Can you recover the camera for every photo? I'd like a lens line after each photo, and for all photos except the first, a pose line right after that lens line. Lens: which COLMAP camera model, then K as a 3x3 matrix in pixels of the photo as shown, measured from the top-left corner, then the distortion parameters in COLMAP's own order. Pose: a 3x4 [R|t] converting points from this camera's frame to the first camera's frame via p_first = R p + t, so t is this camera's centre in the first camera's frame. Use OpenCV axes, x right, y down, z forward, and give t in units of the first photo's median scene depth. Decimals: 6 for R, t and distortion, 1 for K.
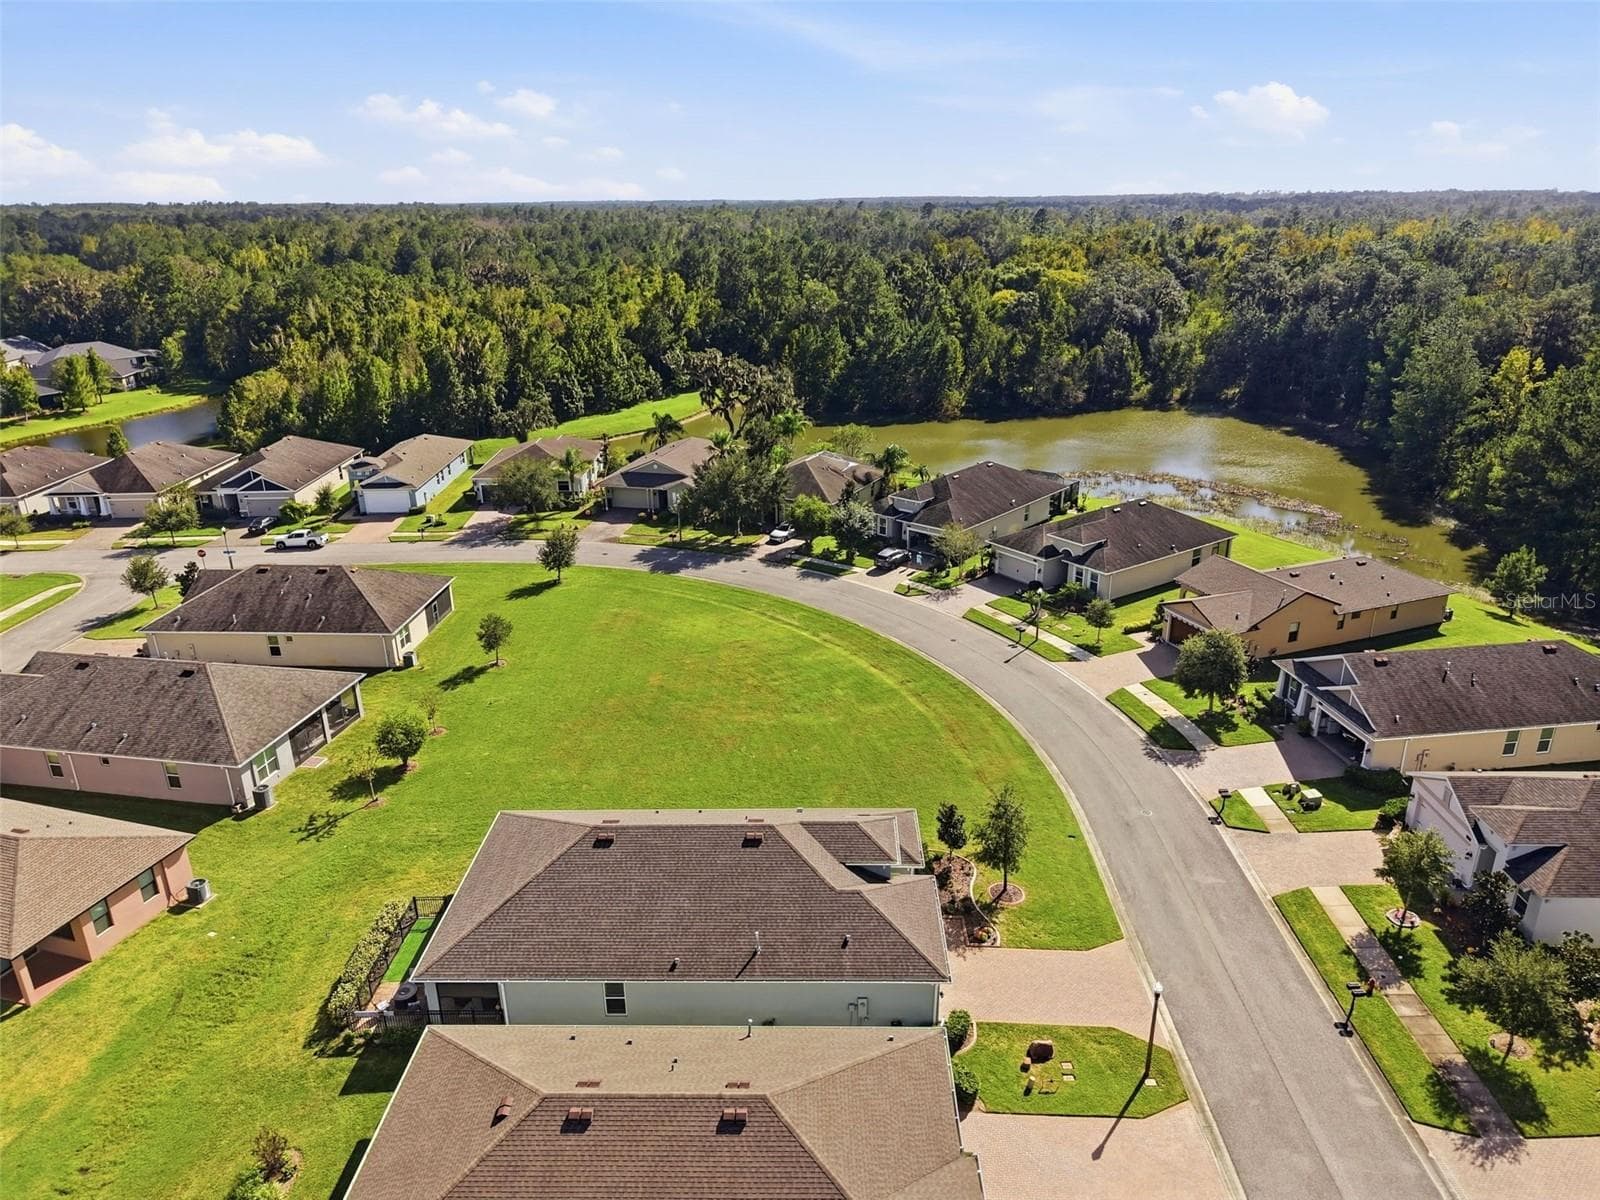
lens RADIAL K [[1052.2, 0, 799.3], [0, 1052.2, 649.0], [0, 0, 1]] dist [0.091972, -0.119444]
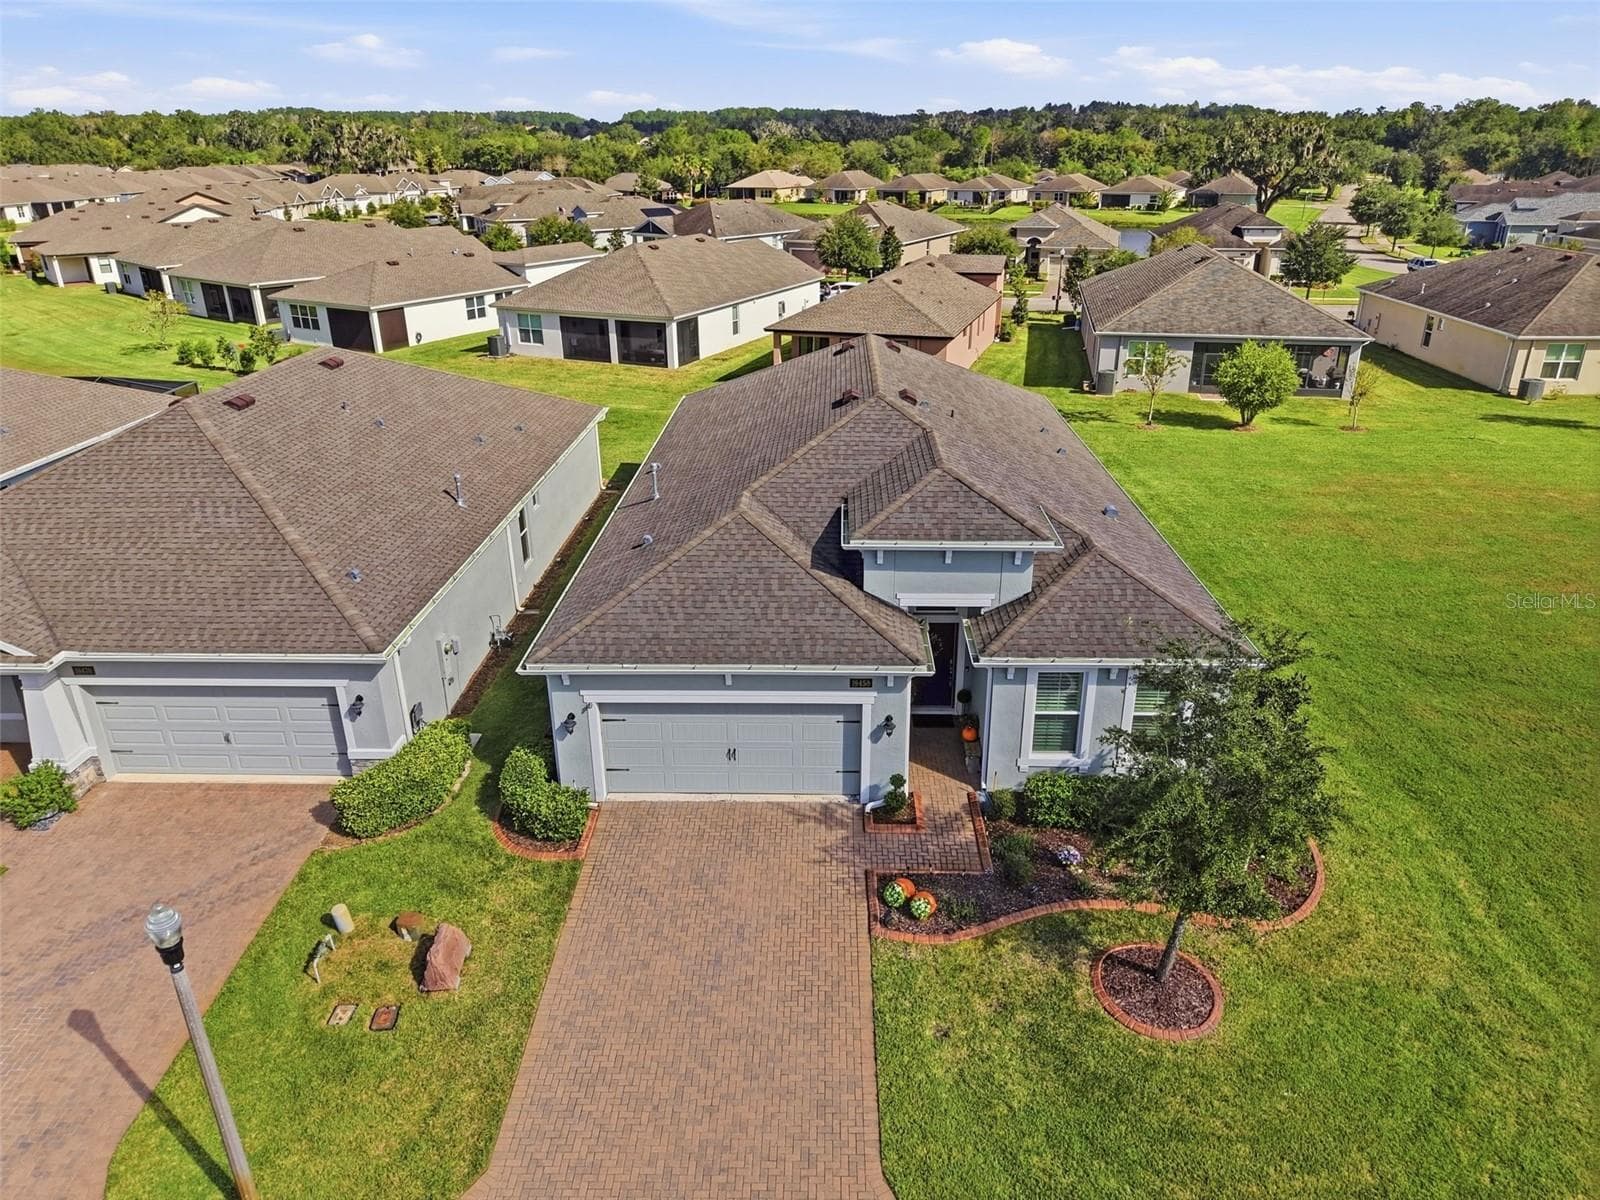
lens RADIAL K [[1064.0, 0, 800.0], [0, 1064.0, 600.0], [0, 0, 1]] dist [0.004197, 0.001151]
pose [[-0.008273, 0.407614, -0.913117, 0.235747], [-0.382456, 0.842430, 0.379524, 0.034360], [0.923937, 0.352367, 0.148925, 0.450664]]
